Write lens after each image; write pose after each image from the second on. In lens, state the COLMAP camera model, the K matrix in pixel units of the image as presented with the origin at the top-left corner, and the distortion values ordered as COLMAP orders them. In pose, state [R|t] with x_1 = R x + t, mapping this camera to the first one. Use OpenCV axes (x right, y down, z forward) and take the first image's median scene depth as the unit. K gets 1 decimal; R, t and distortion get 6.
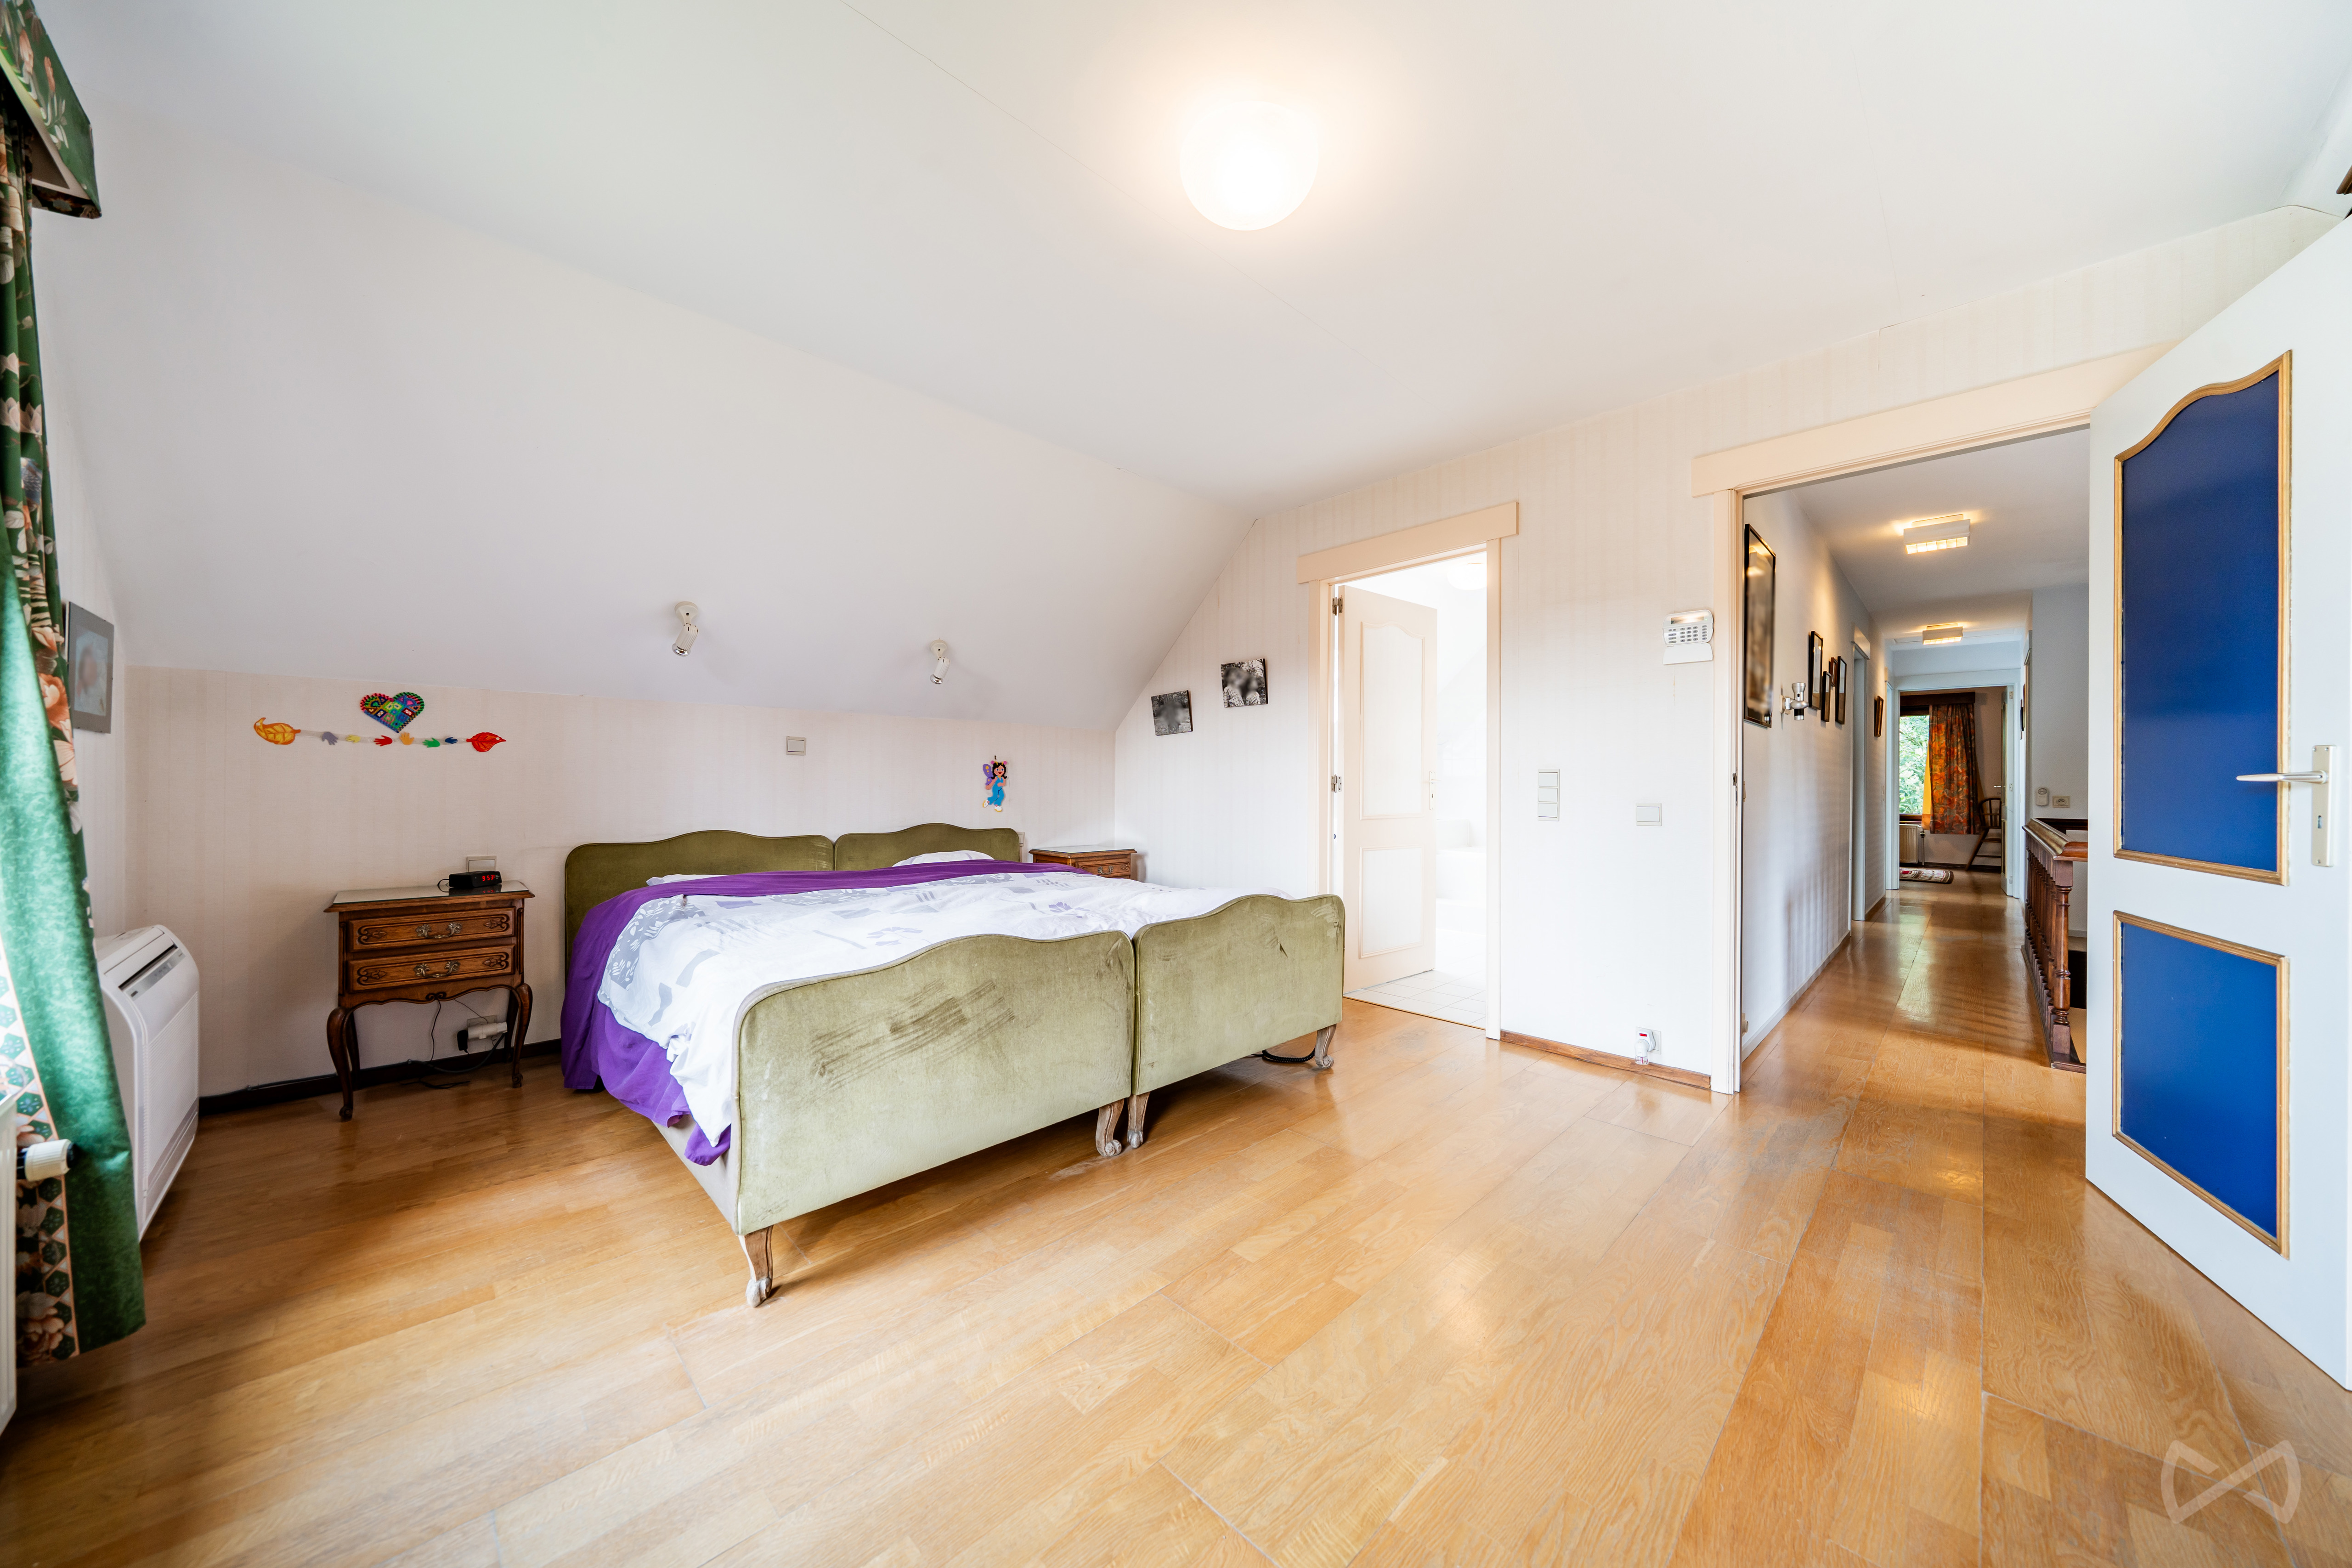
lens RADIAL K [[795.2, 0, 1183.9], [0, 795.2, 783.6], [0, 0, 1]] dist [-0.001120, -0.000033]
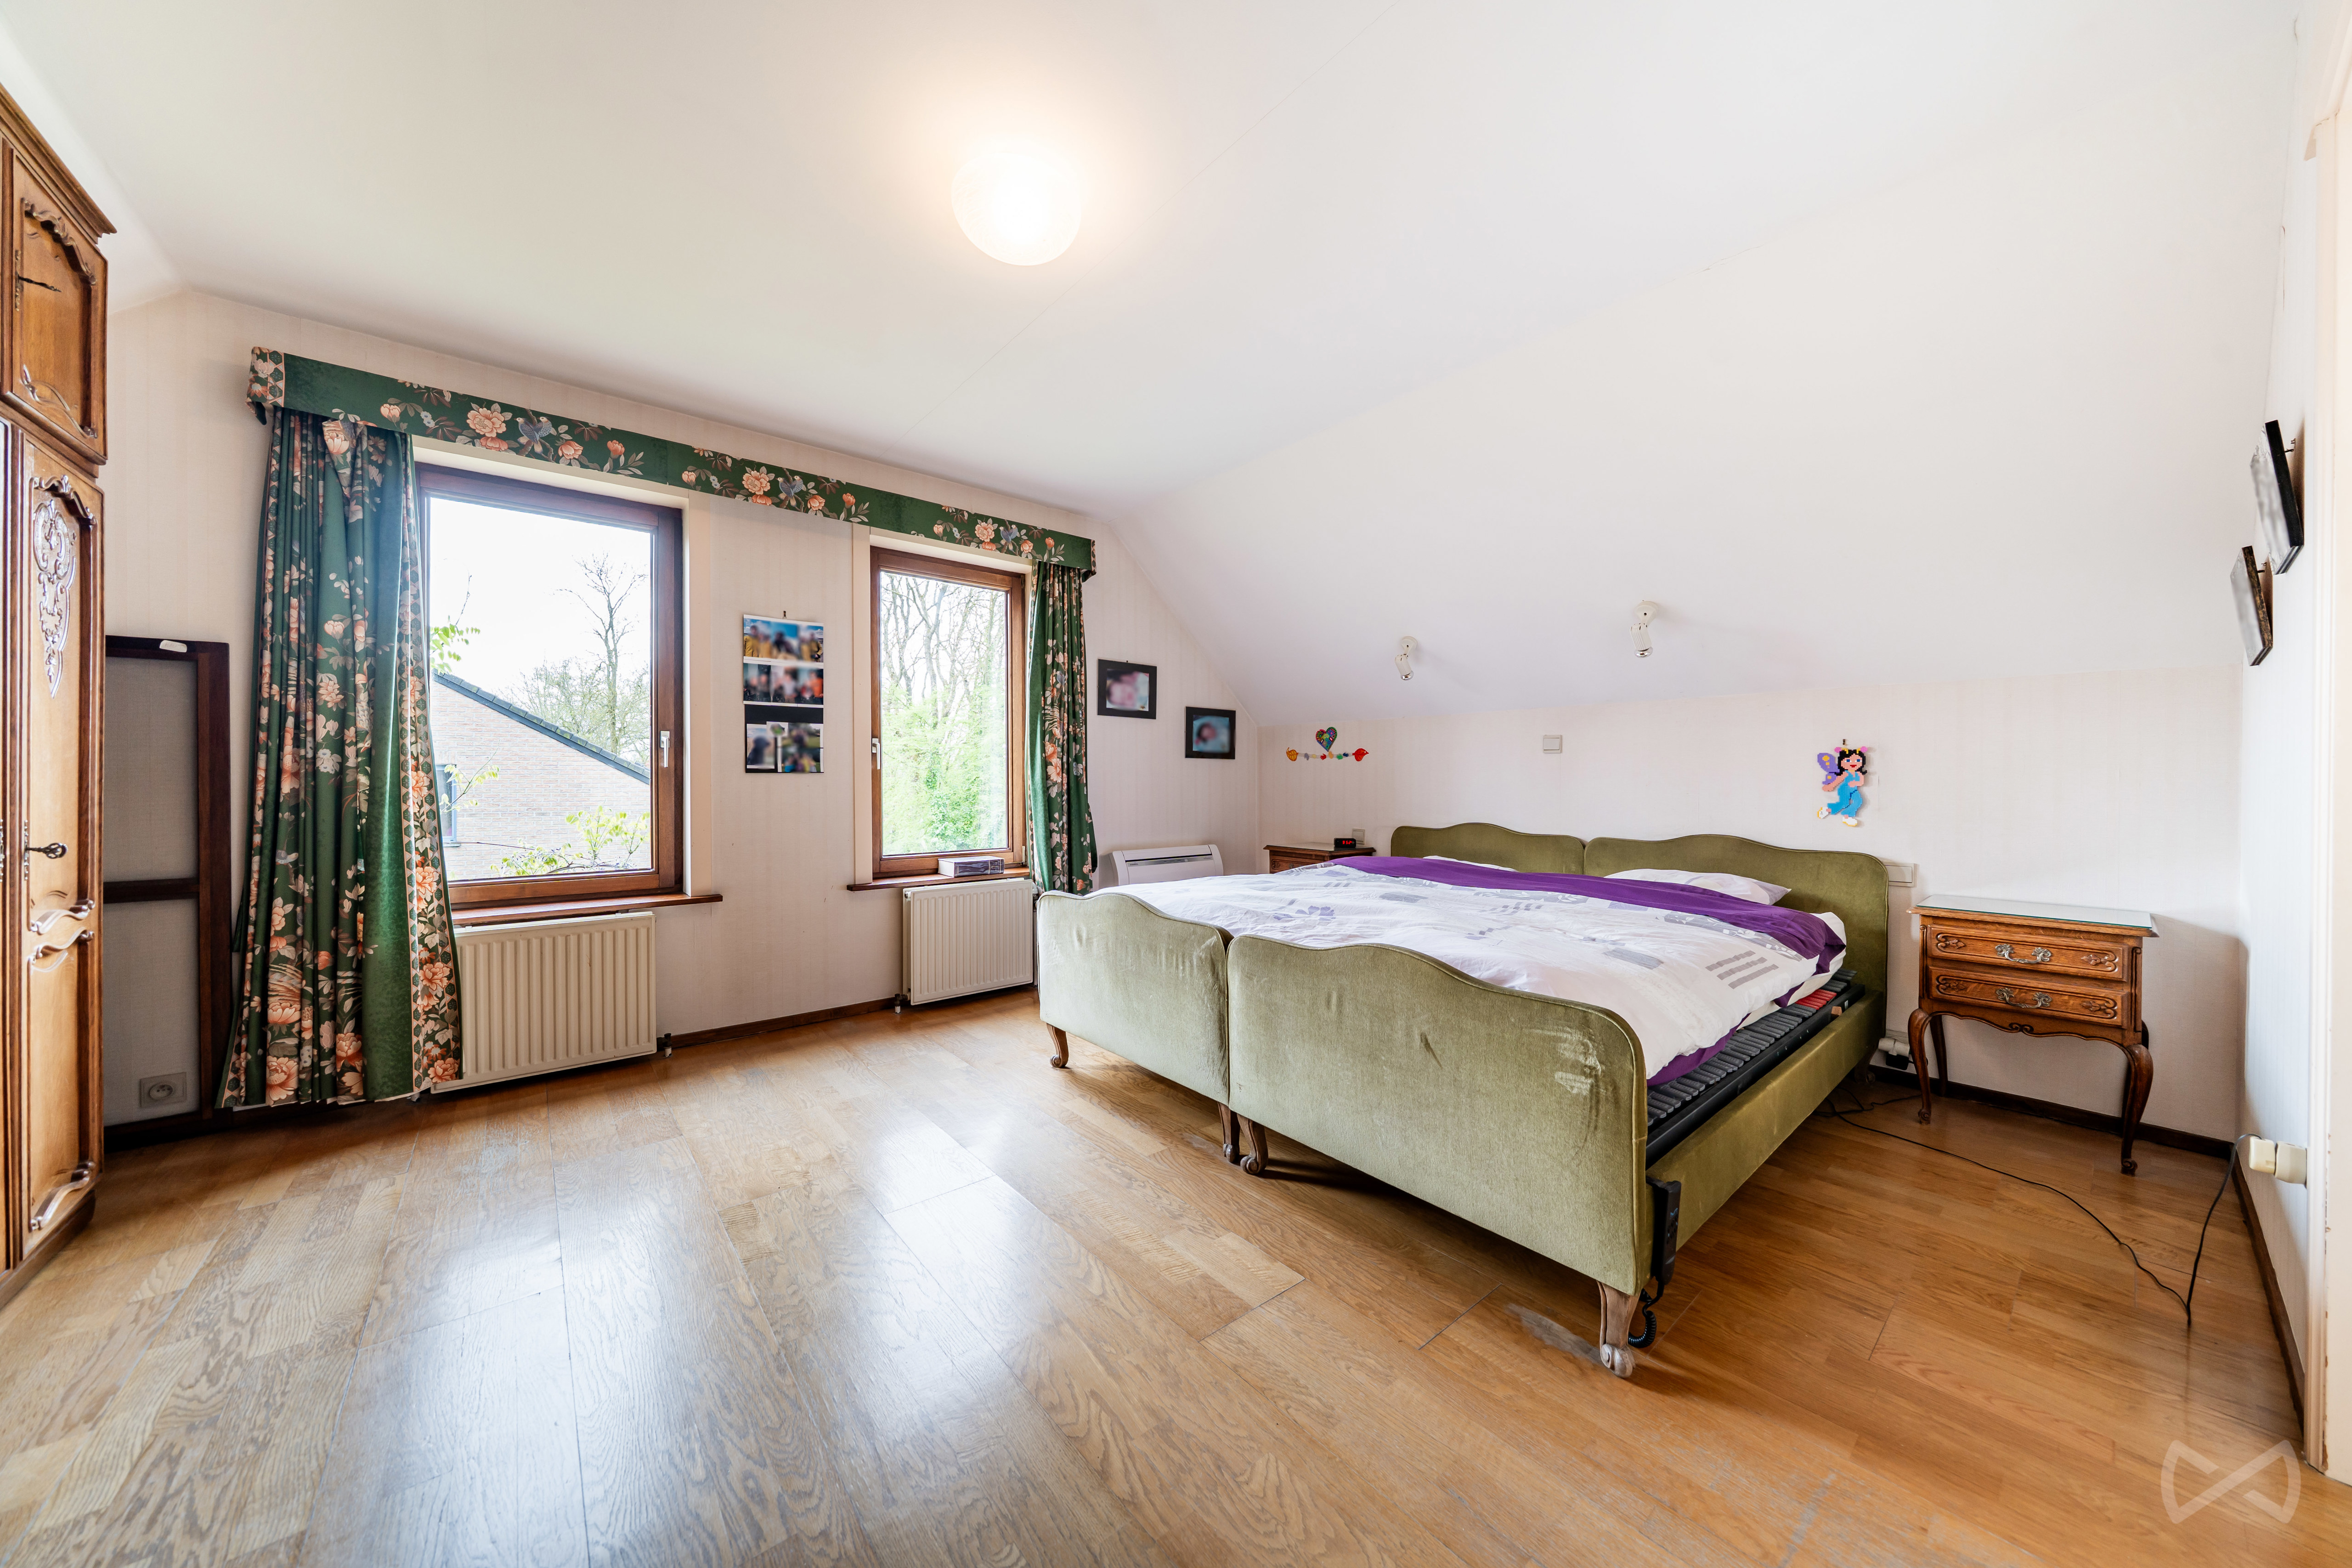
lens RADIAL K [[795.2, 0, 1166.6], [0, 795.2, 782.4], [0, 0, 1]] dist [-0.001120, -0.000033]
pose [[-0.095135, -0.009048, -0.995423, 0.446755], [-0.012729, 0.999888, -0.007872, 0.011597], [0.995383, 0.011922, -0.095240, 0.522262]]
